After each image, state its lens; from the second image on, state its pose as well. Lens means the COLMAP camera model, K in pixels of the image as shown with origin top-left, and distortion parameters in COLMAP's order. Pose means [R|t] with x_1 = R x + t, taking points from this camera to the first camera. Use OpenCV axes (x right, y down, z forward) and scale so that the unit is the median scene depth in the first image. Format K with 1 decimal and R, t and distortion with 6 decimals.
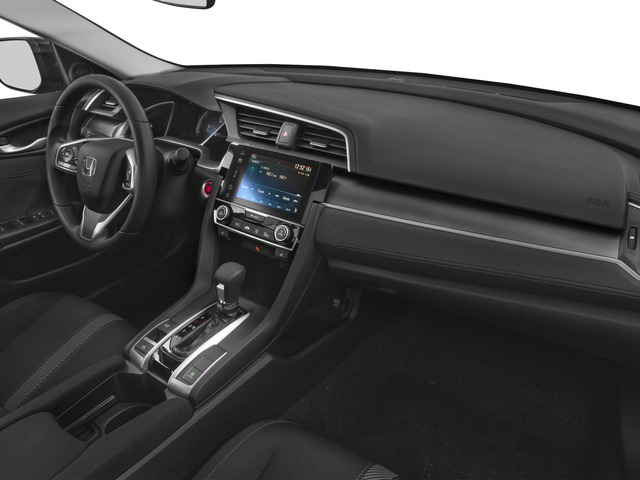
lens RADIAL K [[459.9, 0, 324.5], [0, 459.9, 239.7], [0, 0, 1]] dist [0.049162, 0.000425]
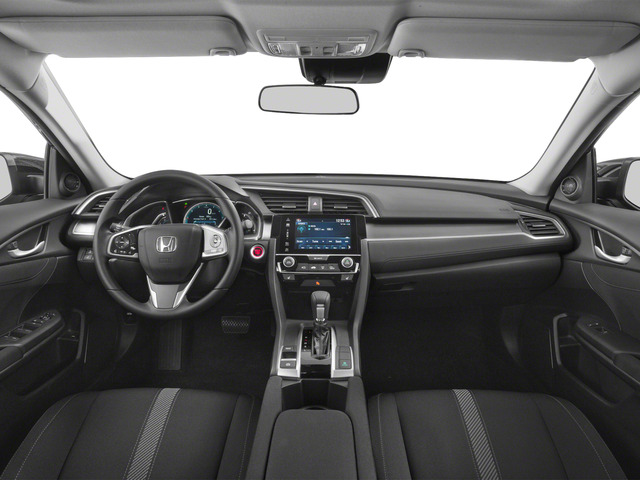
lens RADIAL K [[405.2, 0, 318.8], [0, 405.2, 243.9], [0, 0, 1]] dist [0.022453, -0.000032]
pose [[0.815059, -0.113119, 0.568229, -0.857435], [0.255640, 0.950338, -0.177500, 0.129799], [-0.519931, 0.289935, 0.803499, -0.009872]]
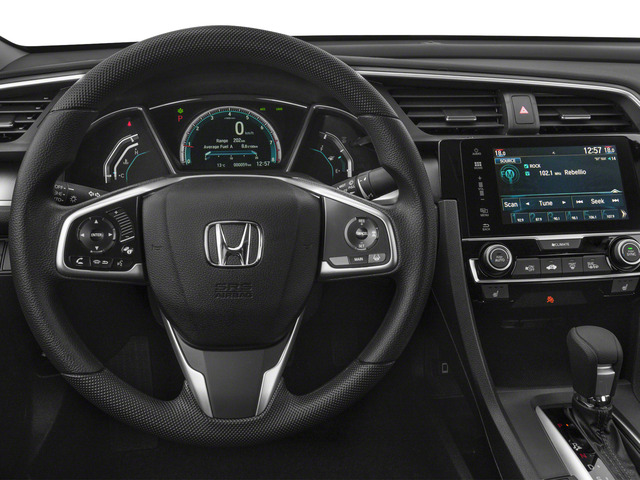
lens RADIAL K [[592.0, 0, 318.1], [0, 592.0, 239.3], [0, 0, 1]] dist [0.018479, 0.010254]
pose [[0.728239, -0.242336, 0.641047, -0.883914], [0.302937, 0.952875, 0.016076, -0.166098], [-0.614734, 0.182489, 0.767333, 0.605414]]
